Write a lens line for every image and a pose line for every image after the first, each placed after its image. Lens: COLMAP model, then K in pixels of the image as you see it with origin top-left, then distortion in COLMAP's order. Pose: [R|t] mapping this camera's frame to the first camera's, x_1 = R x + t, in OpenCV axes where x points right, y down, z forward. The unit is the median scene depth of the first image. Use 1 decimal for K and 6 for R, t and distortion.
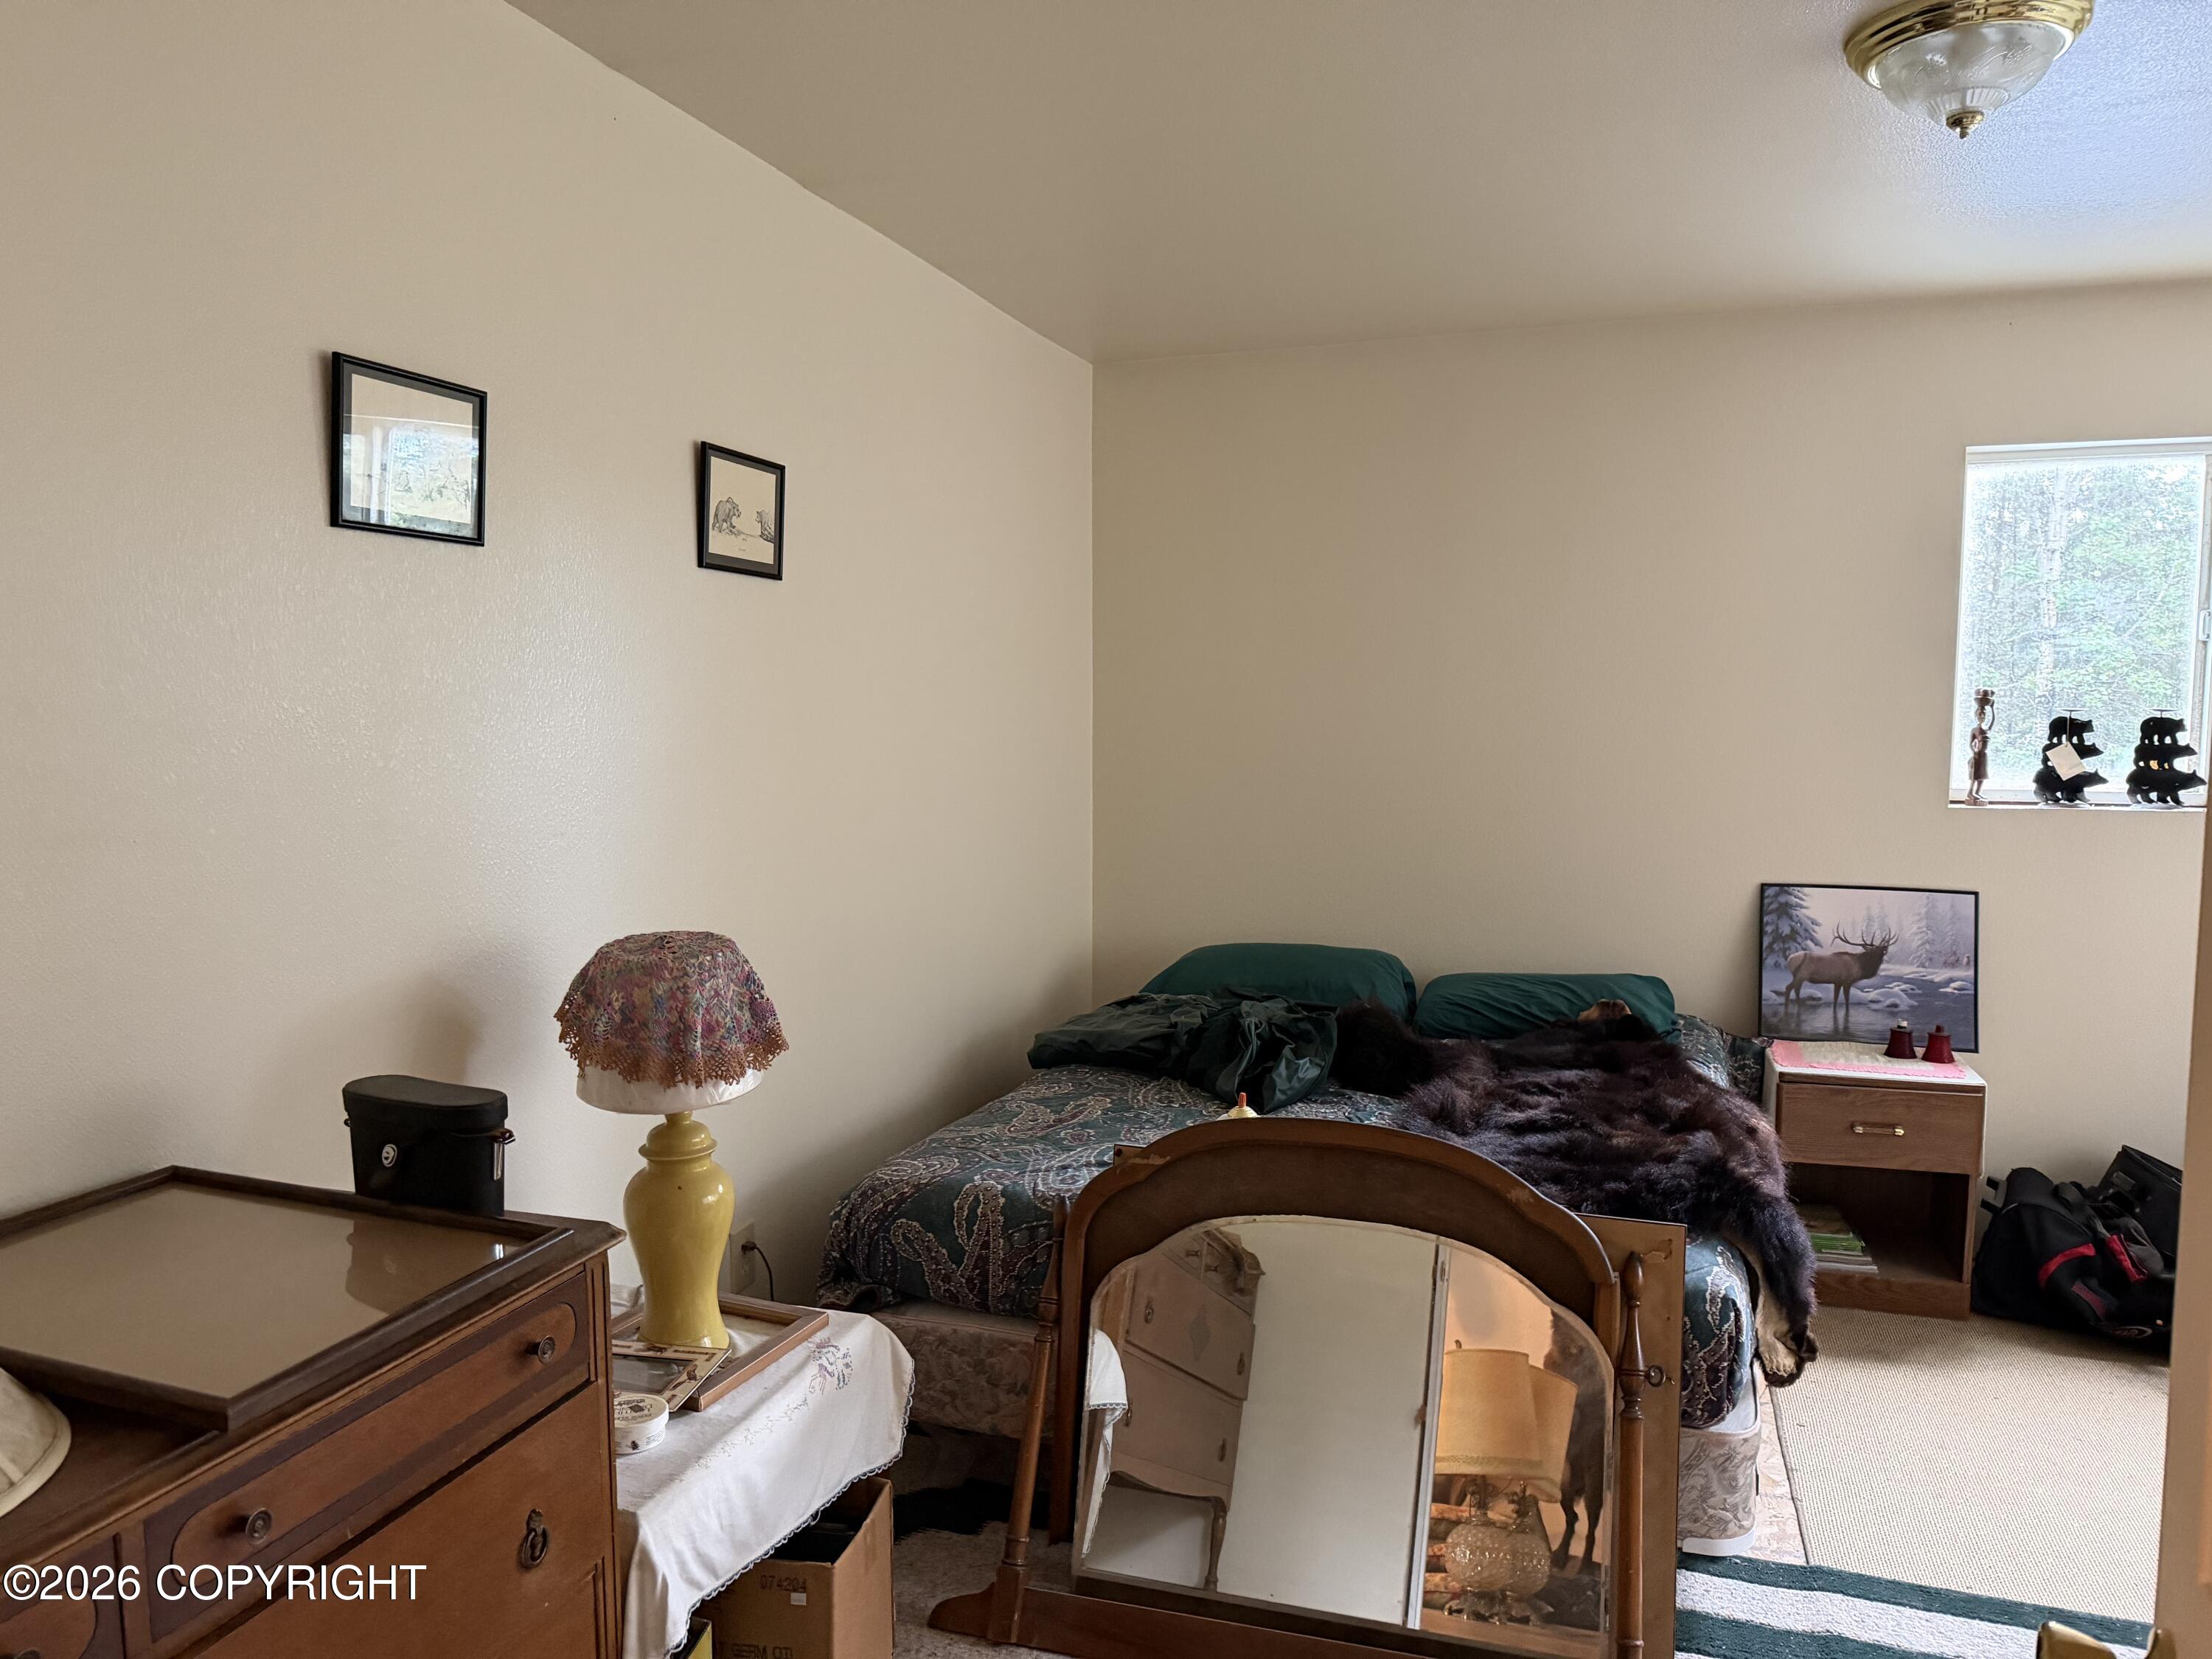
lens RADIAL K [[1544.0, 0, 1102.8], [0, 1544.0, 825.5], [0, 0, 1]] dist [-0.010343, -0.004046]
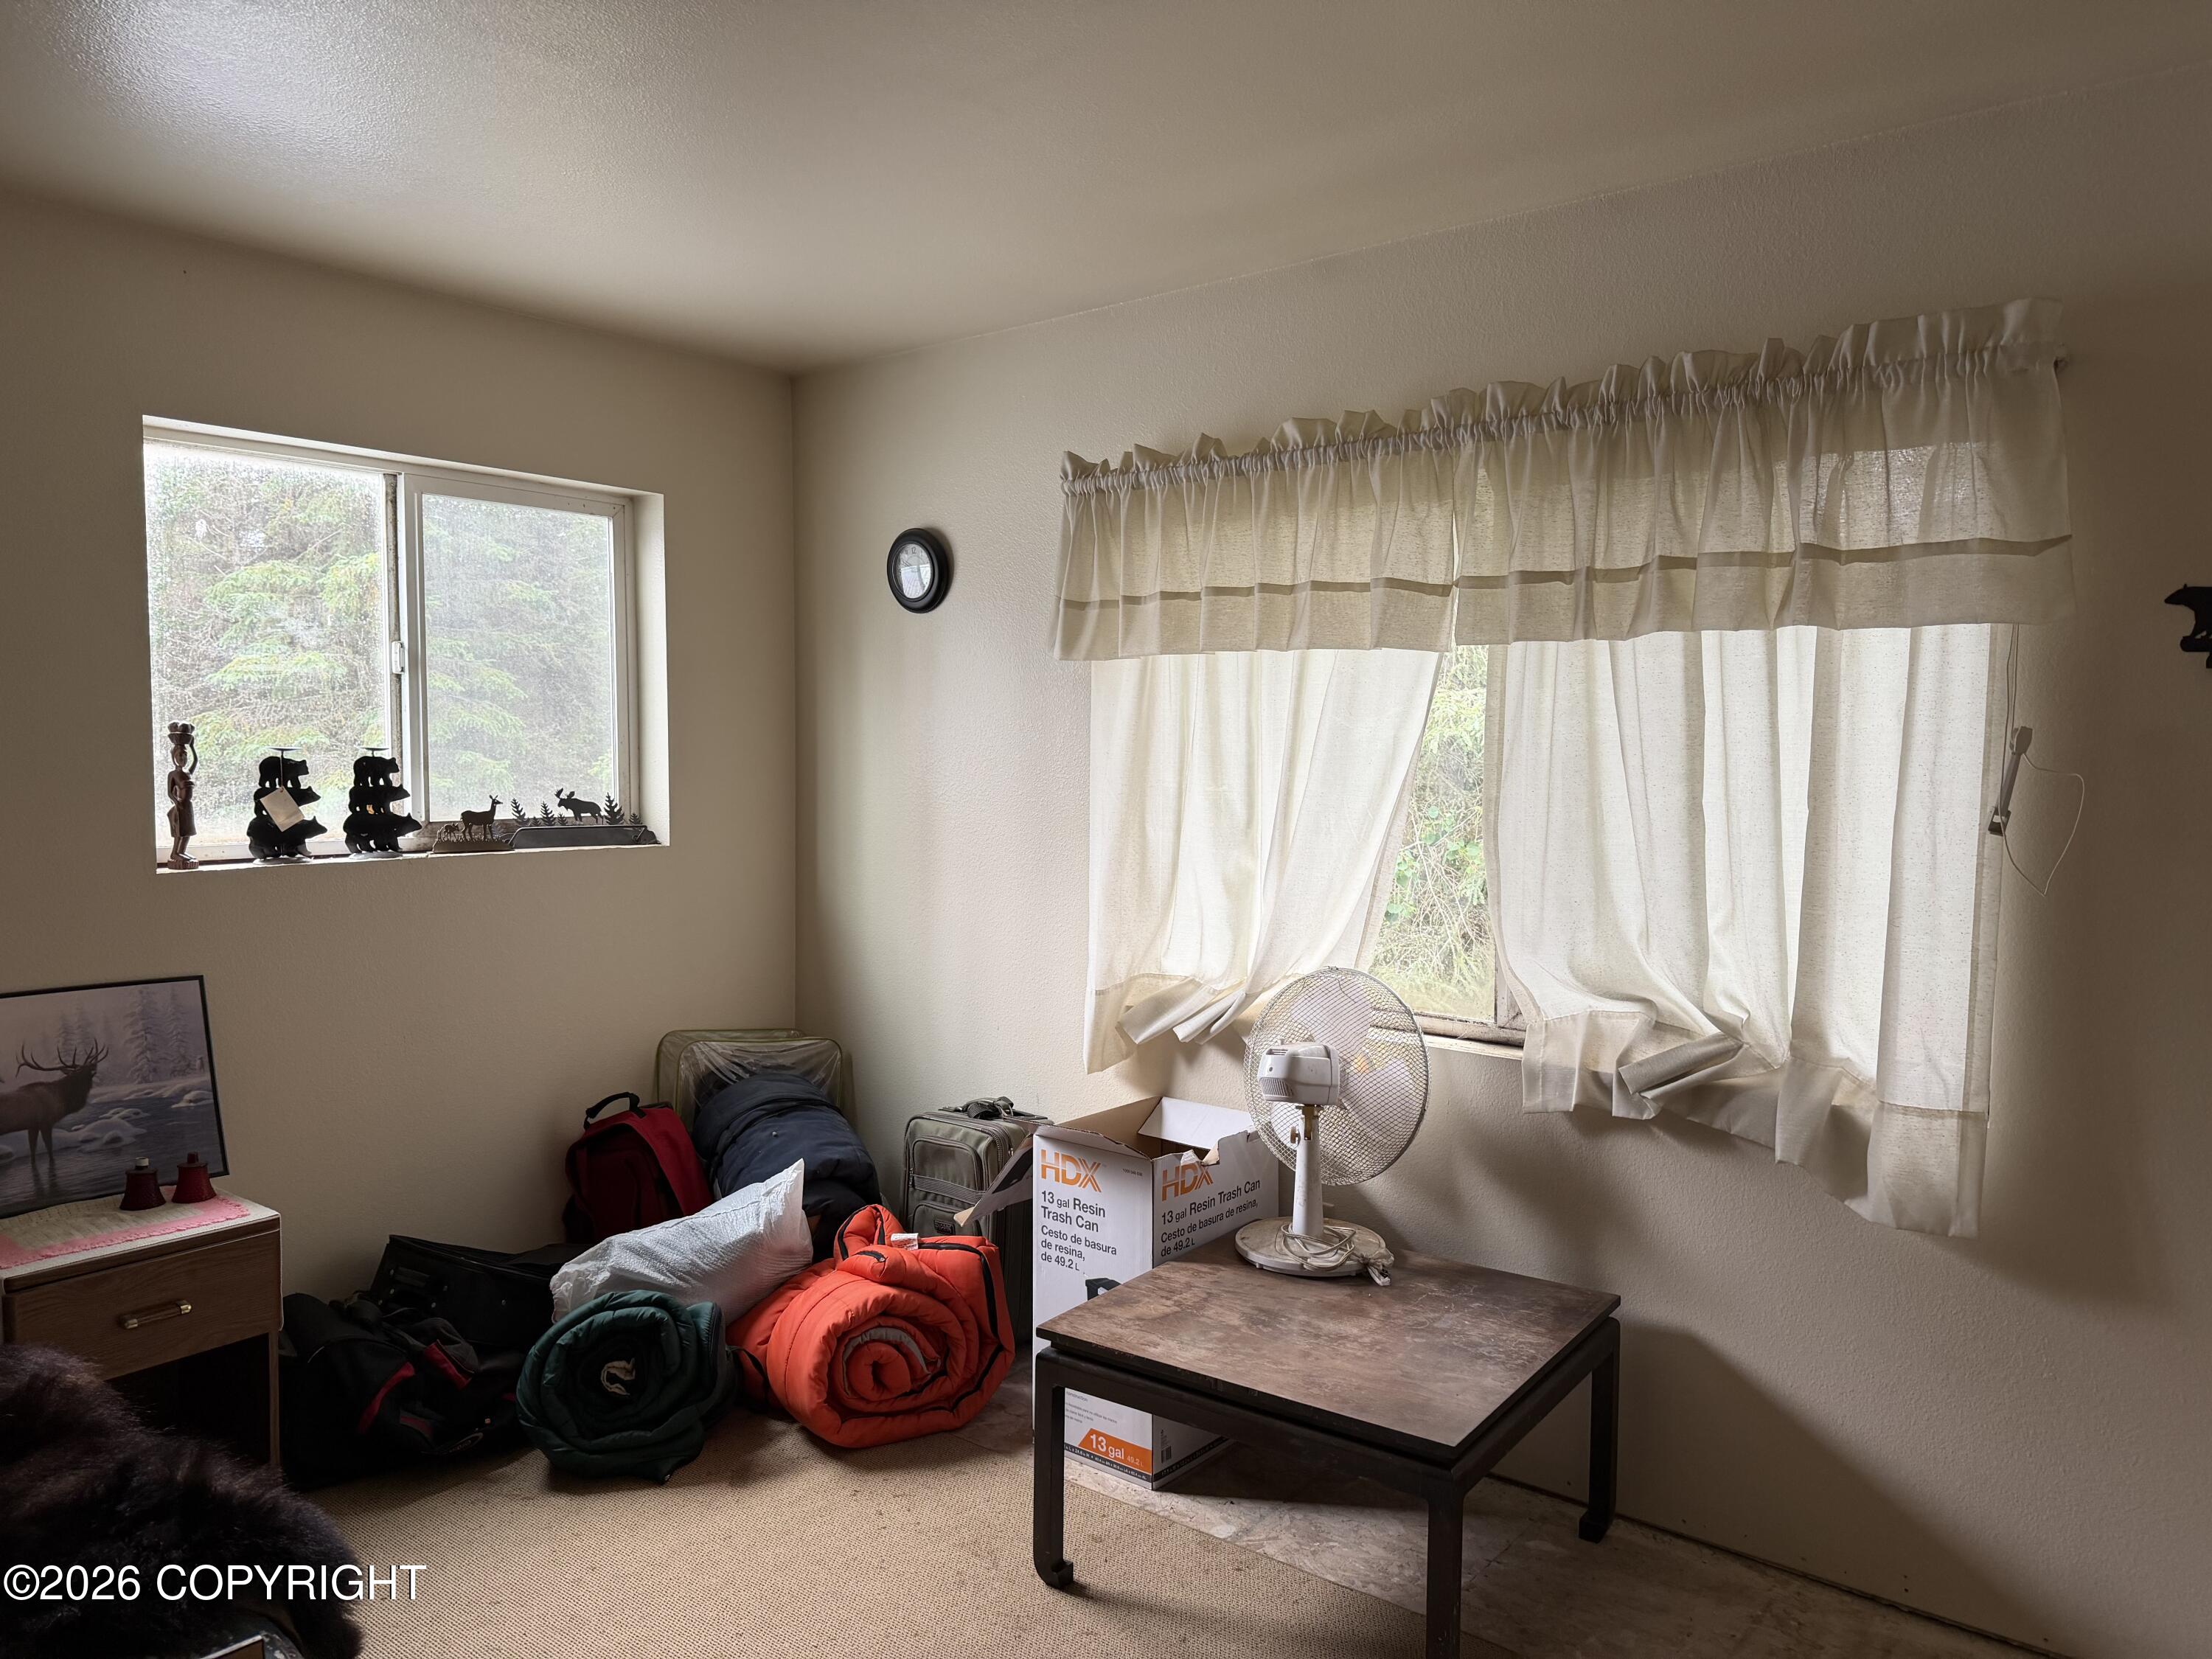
lens RADIAL K [[1544.0, 0, 1102.1], [0, 1544.0, 843.6], [0, 0, 1]] dist [-0.010343, -0.004046]
pose [[0.338247, -0.058312, 0.939249, -0.022303], [0.069676, 0.996891, 0.036799, -0.022394], [-0.938474, 0.052996, 0.341258, 0.282477]]
